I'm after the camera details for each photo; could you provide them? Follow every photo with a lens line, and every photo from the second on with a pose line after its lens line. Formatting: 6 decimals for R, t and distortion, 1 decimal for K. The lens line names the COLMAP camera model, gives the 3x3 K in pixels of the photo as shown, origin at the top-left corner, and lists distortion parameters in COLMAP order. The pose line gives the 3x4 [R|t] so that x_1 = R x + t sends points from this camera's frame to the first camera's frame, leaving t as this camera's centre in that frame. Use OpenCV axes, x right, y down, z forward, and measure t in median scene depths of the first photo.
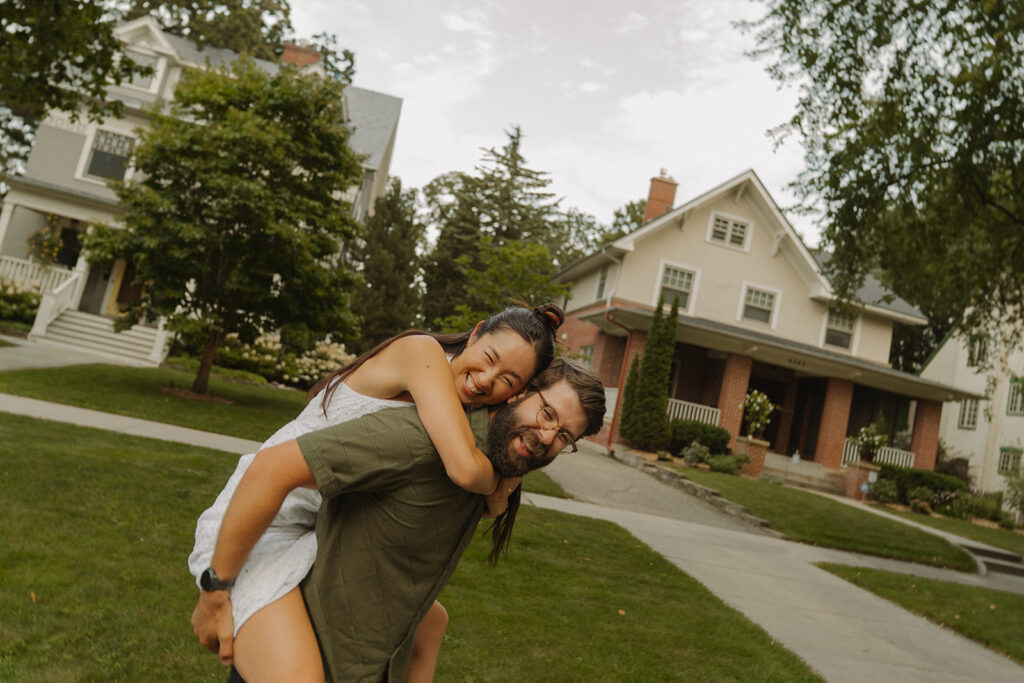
lens RADIAL K [[737.2, 0, 512.2], [0, 737.2, 305.1], [0, 0, 1]] dist [-0.008956, -0.002339]
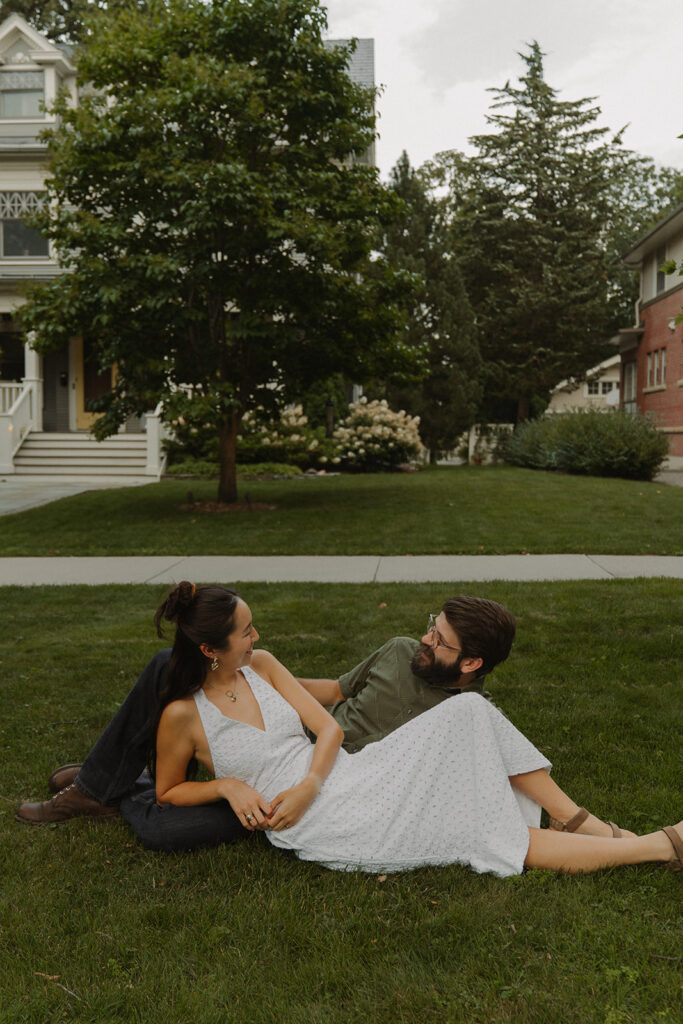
lens RADIAL K [[854.8, 0, 342.0], [0, 854.8, 501.5], [0, 0, 1]] dist [-0.004830, 0.005391]
pose [[0.955562, -0.196050, -0.220148, -0.110860], [0.230425, 0.962524, 0.143006, 0.021141], [0.183861, -0.187379, 0.964927, 0.182772]]
